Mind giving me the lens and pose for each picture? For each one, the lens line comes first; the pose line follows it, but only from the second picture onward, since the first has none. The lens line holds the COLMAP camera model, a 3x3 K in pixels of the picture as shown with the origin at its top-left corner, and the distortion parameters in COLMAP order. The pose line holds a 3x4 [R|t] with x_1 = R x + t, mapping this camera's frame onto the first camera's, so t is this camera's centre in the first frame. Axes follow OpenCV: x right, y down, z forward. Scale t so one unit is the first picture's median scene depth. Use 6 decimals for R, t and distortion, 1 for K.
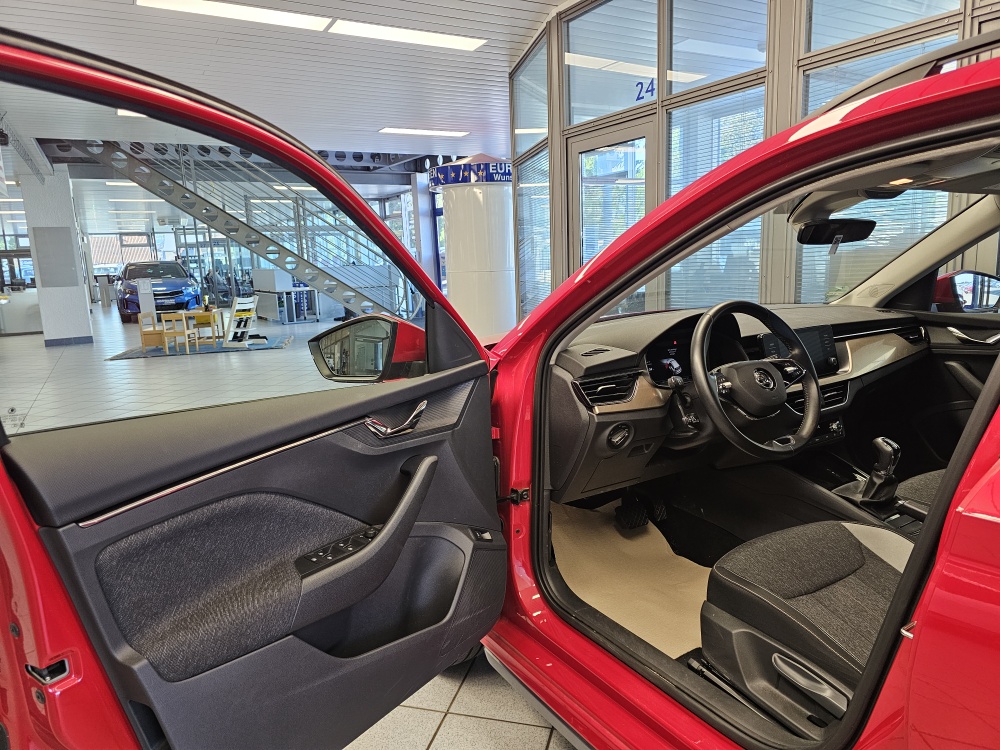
lens RADIAL K [[676.6, 0, 497.3], [0, 676.6, 385.9], [0, 0, 1]] dist [0.059255, -0.050902]
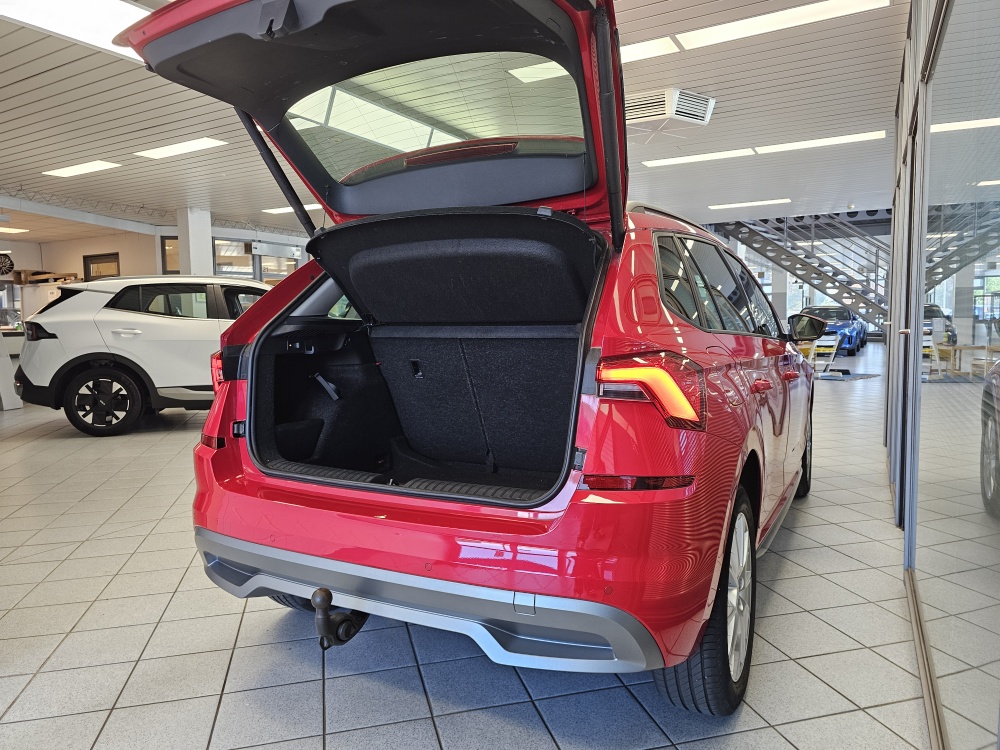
lens RADIAL K [[676.6, 0, 505.7], [0, 676.6, 374.6], [0, 0, 1]] dist [0.059255, -0.050902]
pose [[0.508901, 0.104268, -0.854487, 0.780161], [-0.170659, 0.985155, 0.018574, 0.020662], [0.843739, 0.136374, 0.519140, -0.163083]]
